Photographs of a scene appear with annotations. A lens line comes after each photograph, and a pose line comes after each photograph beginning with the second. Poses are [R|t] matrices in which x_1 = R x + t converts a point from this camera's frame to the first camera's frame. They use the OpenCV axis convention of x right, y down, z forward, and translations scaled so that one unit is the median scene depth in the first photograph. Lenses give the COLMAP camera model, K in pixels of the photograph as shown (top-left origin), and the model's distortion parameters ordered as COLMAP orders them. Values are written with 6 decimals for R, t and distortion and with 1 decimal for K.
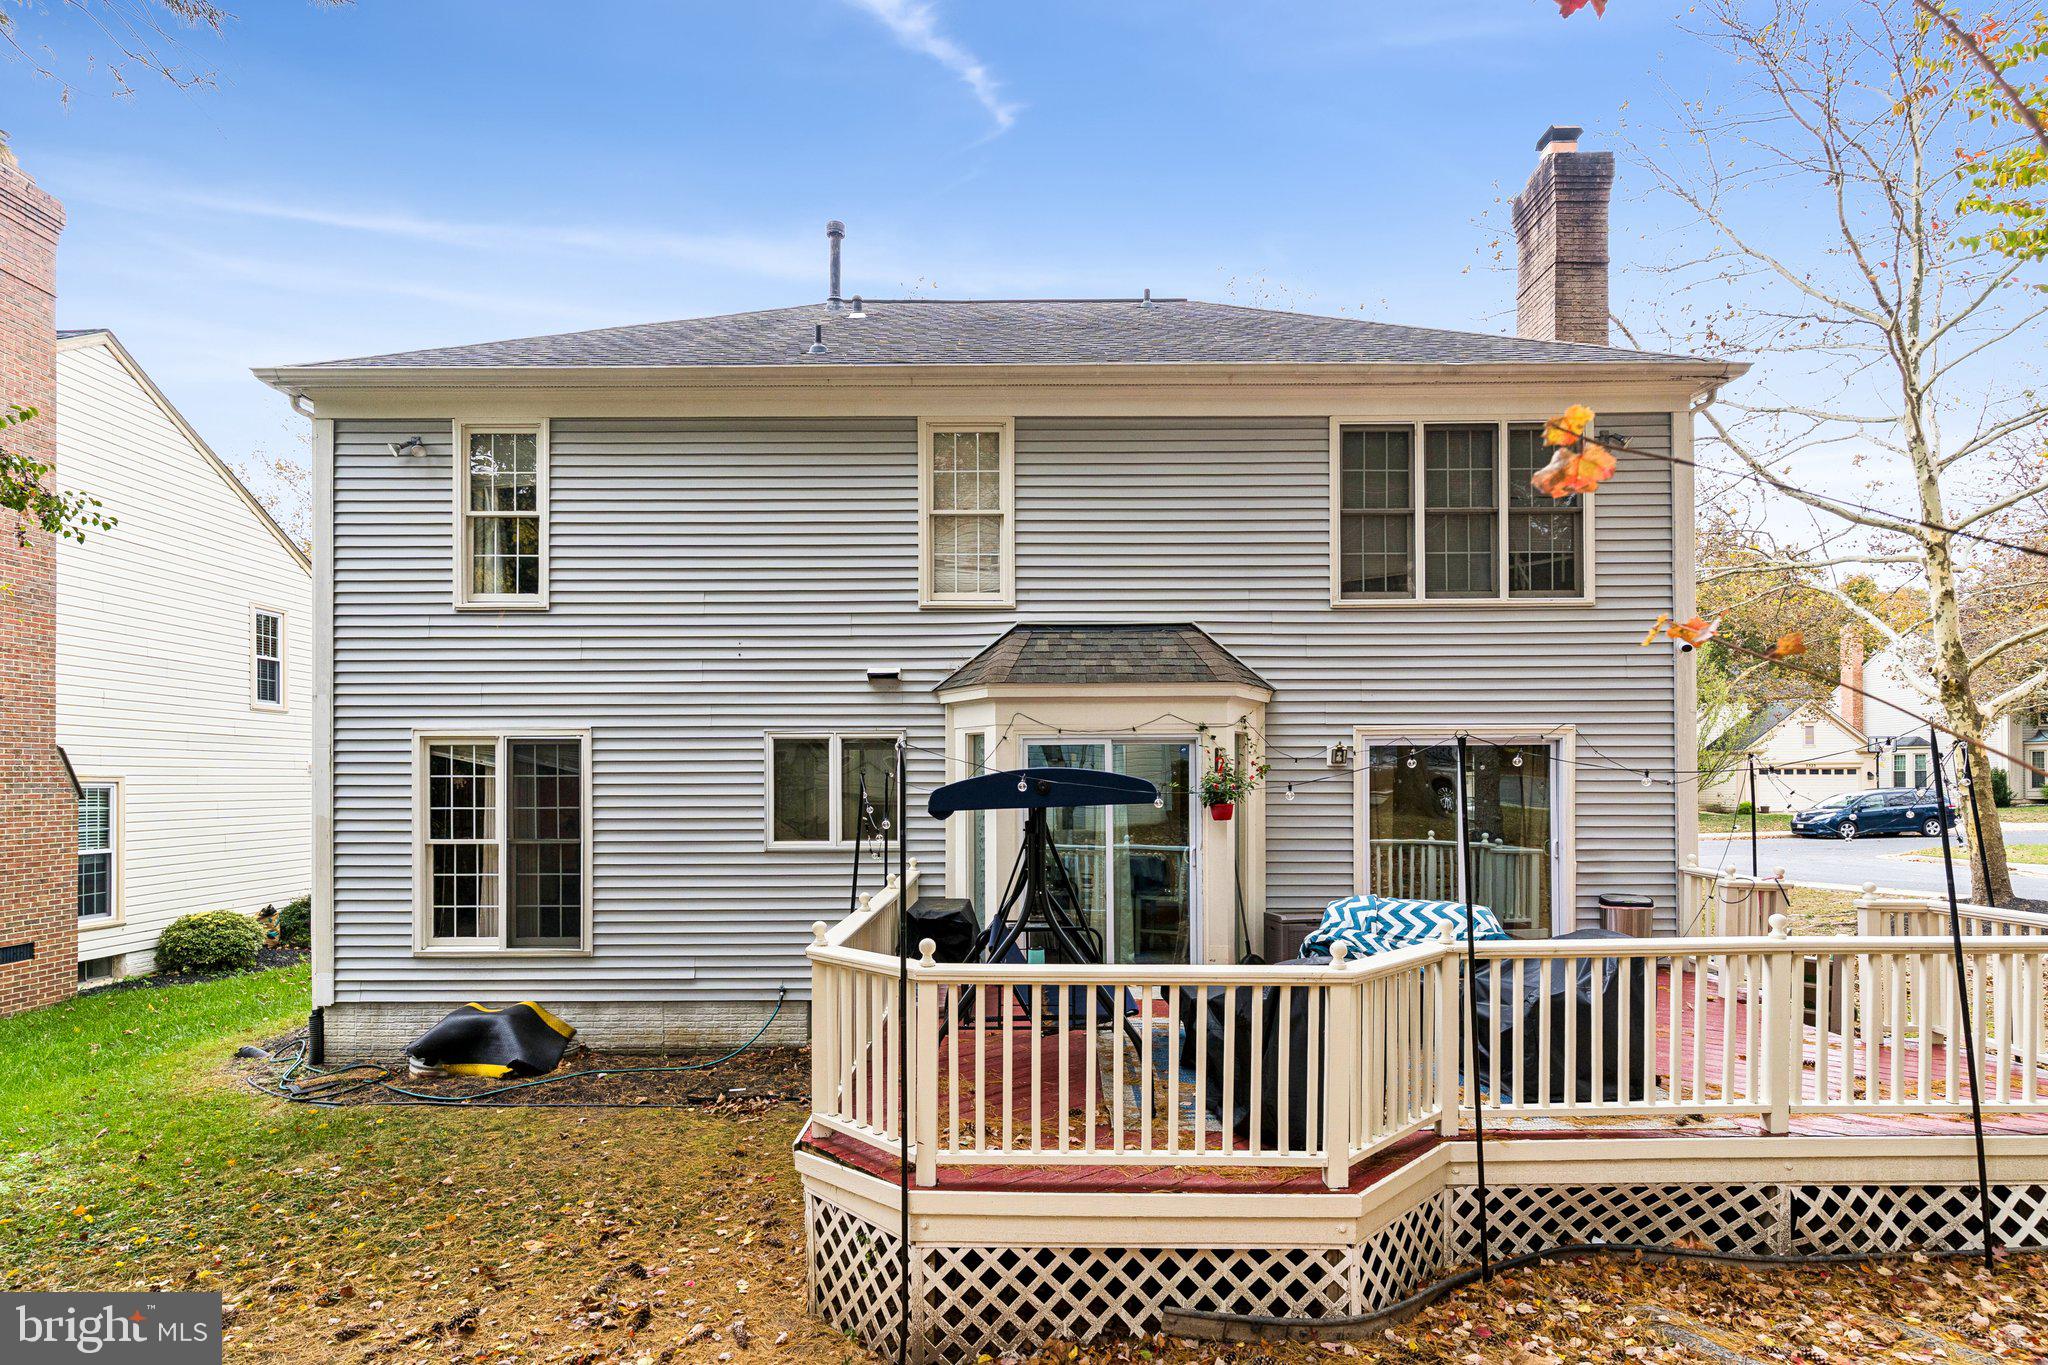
lens RADIAL K [[992.4, 0, 1029.2], [0, 992.4, 768.1], [0, 0, 1]] dist [-0.002173, 0.000262]
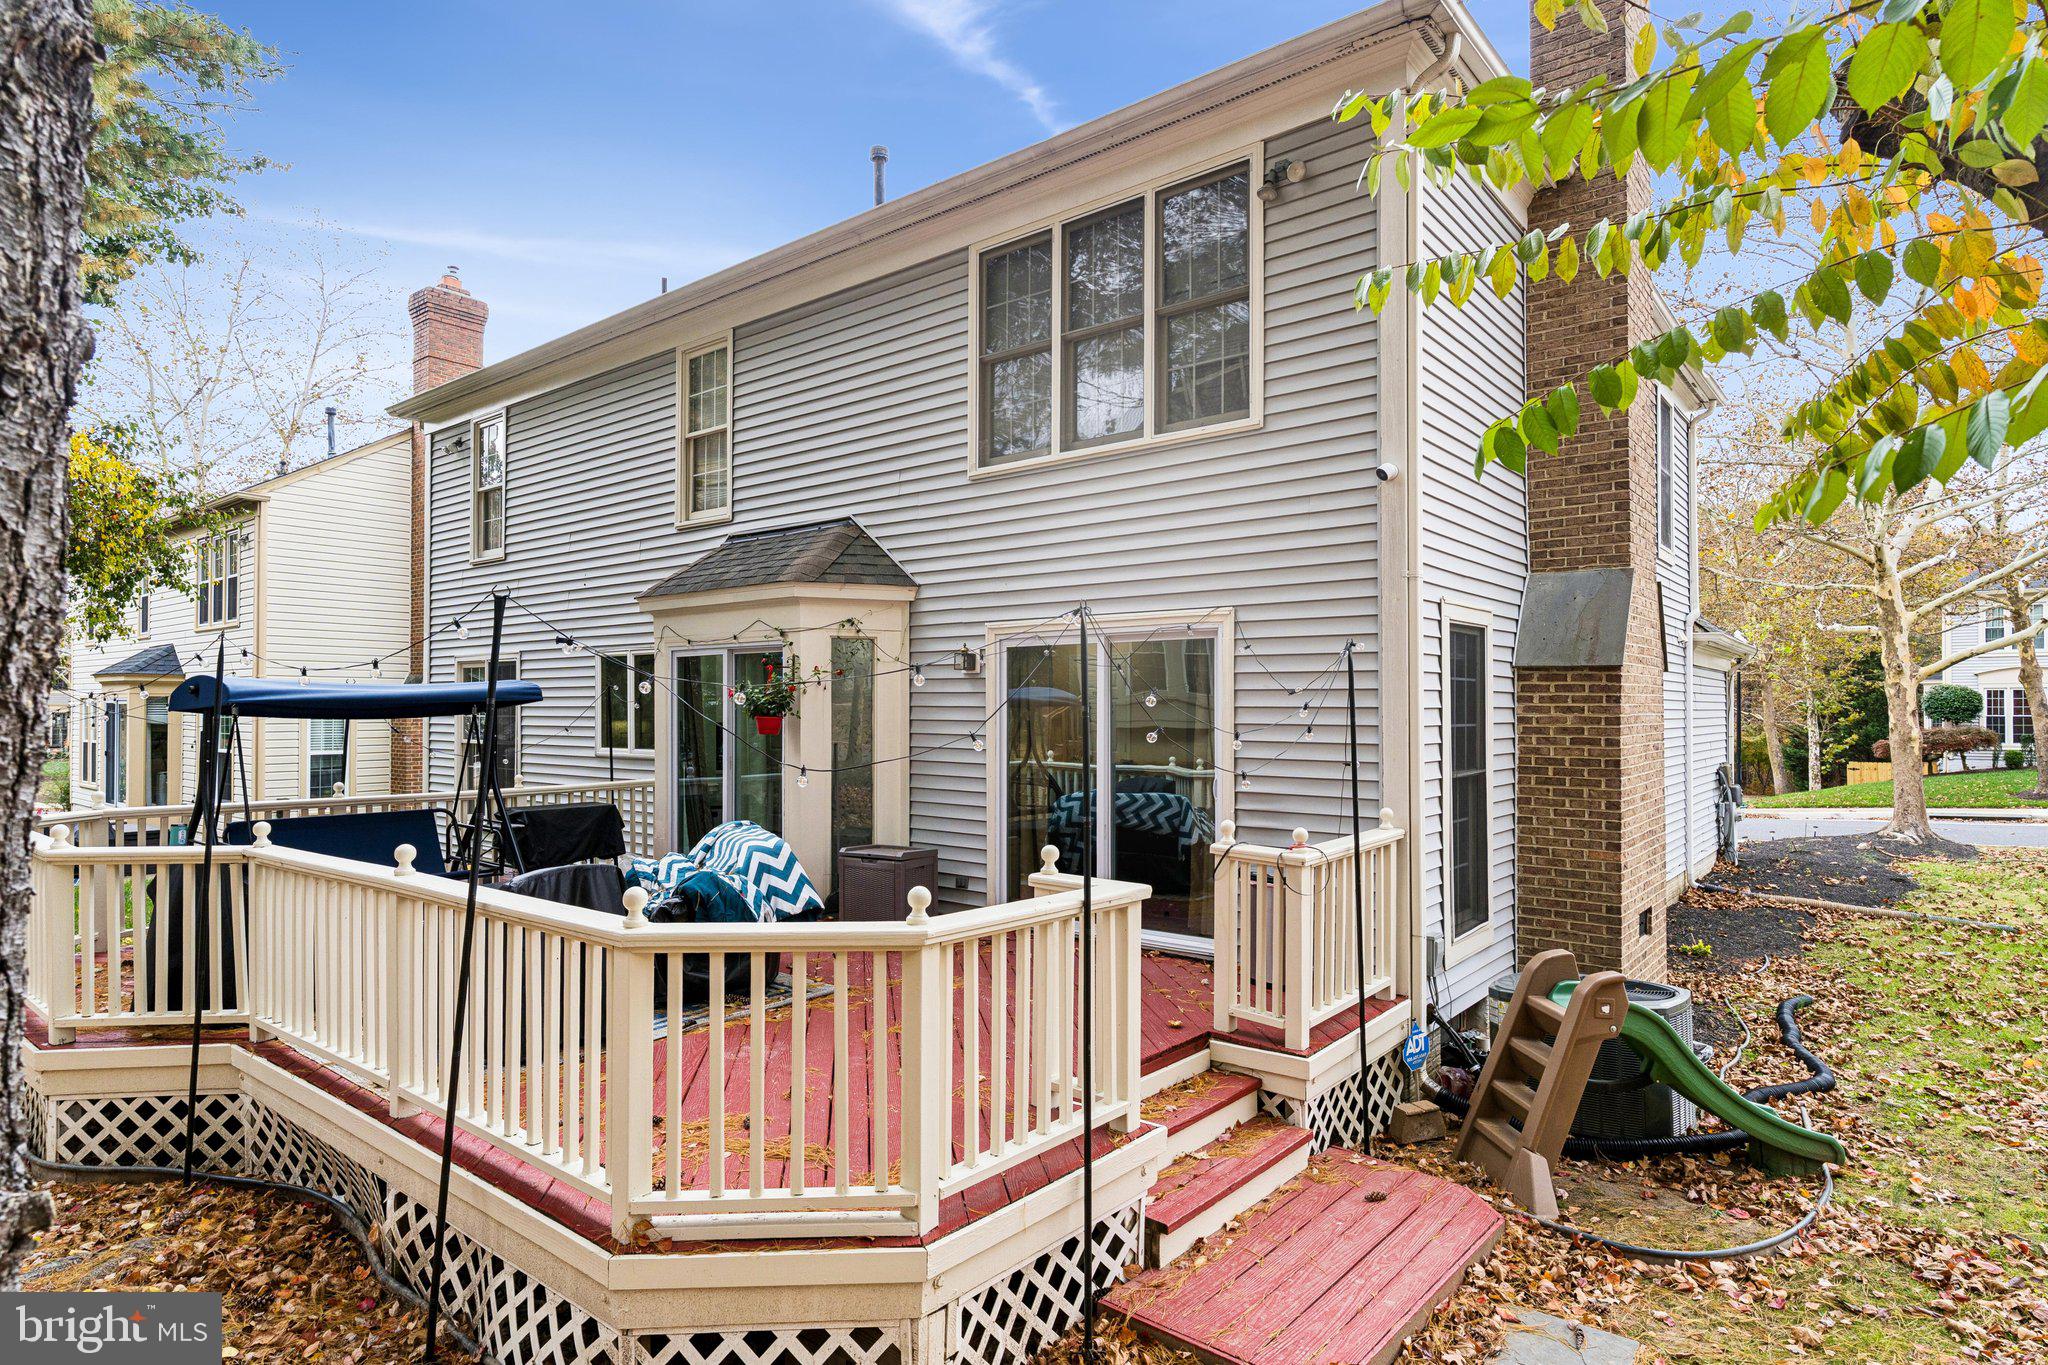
lens RADIAL K [[1115.2, 0, 1024.2], [0, 1115.2, 692.6], [0, 0, 1]] dist [0.002089, 0.000235]
pose [[0.770412, -0.002855, -0.637540, 0.921922], [-0.003833, 0.999951, -0.009110, 0.020427], [0.637535, 0.009462, 0.770363, 0.327025]]
